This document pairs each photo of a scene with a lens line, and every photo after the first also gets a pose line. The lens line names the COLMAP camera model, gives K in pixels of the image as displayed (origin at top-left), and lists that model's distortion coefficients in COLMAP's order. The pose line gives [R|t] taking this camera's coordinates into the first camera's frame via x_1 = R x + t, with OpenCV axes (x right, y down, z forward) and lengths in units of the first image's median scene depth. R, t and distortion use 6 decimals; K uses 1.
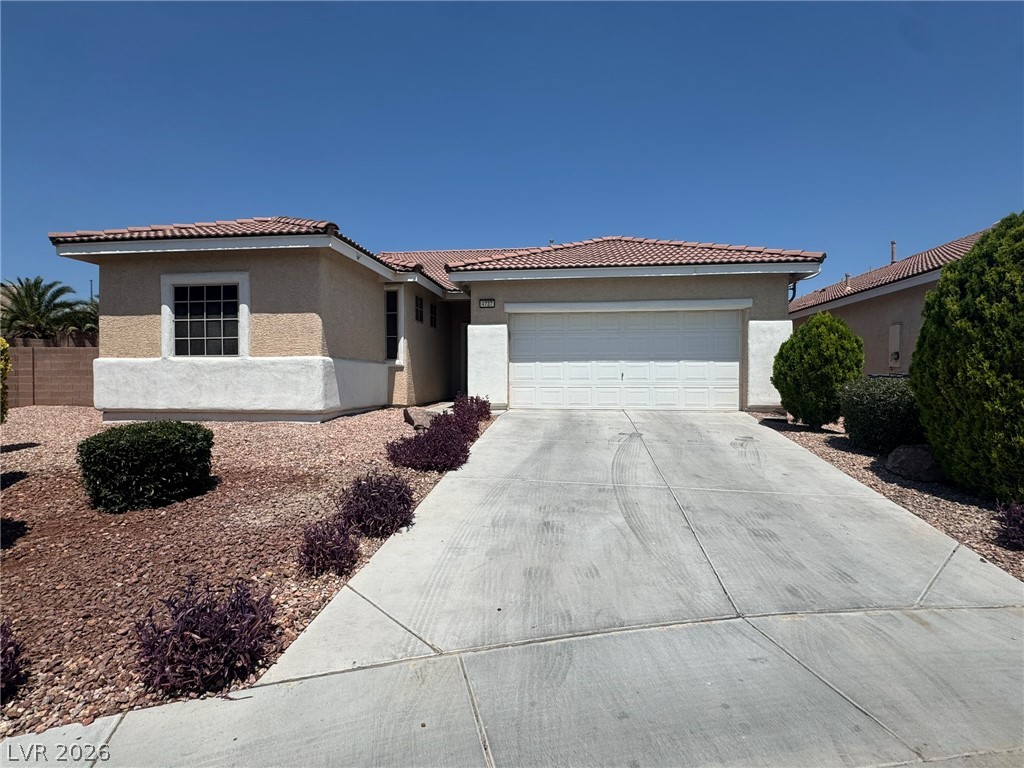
lens RADIAL K [[491.5, 0, 510.1], [0, 491.5, 385.8], [0, 0, 1]] dist [-0.014231, 0.000885]
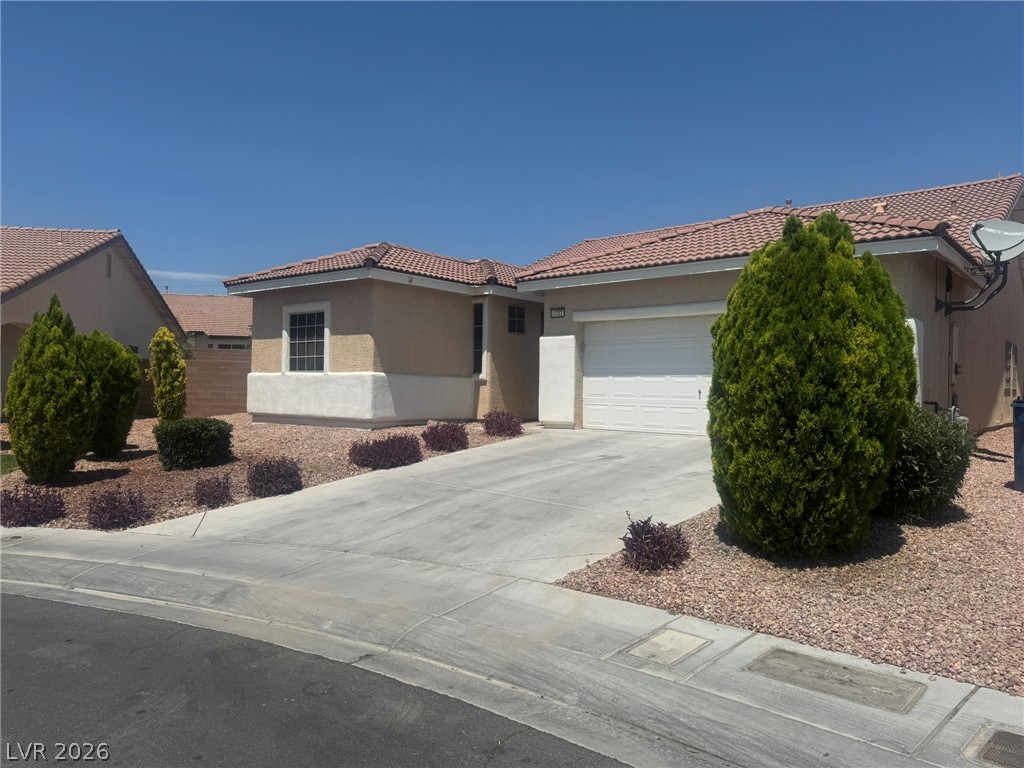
lens RADIAL K [[714.9, 0, 513.2], [0, 714.9, 383.5], [0, 0, 1]] dist [0.011044, -0.002115]
pose [[0.845878, 0.007546, -0.533323, 0.749974], [-0.023708, 0.999444, -0.023461, -0.001833], [0.532850, 0.032489, 0.845586, -0.220484]]
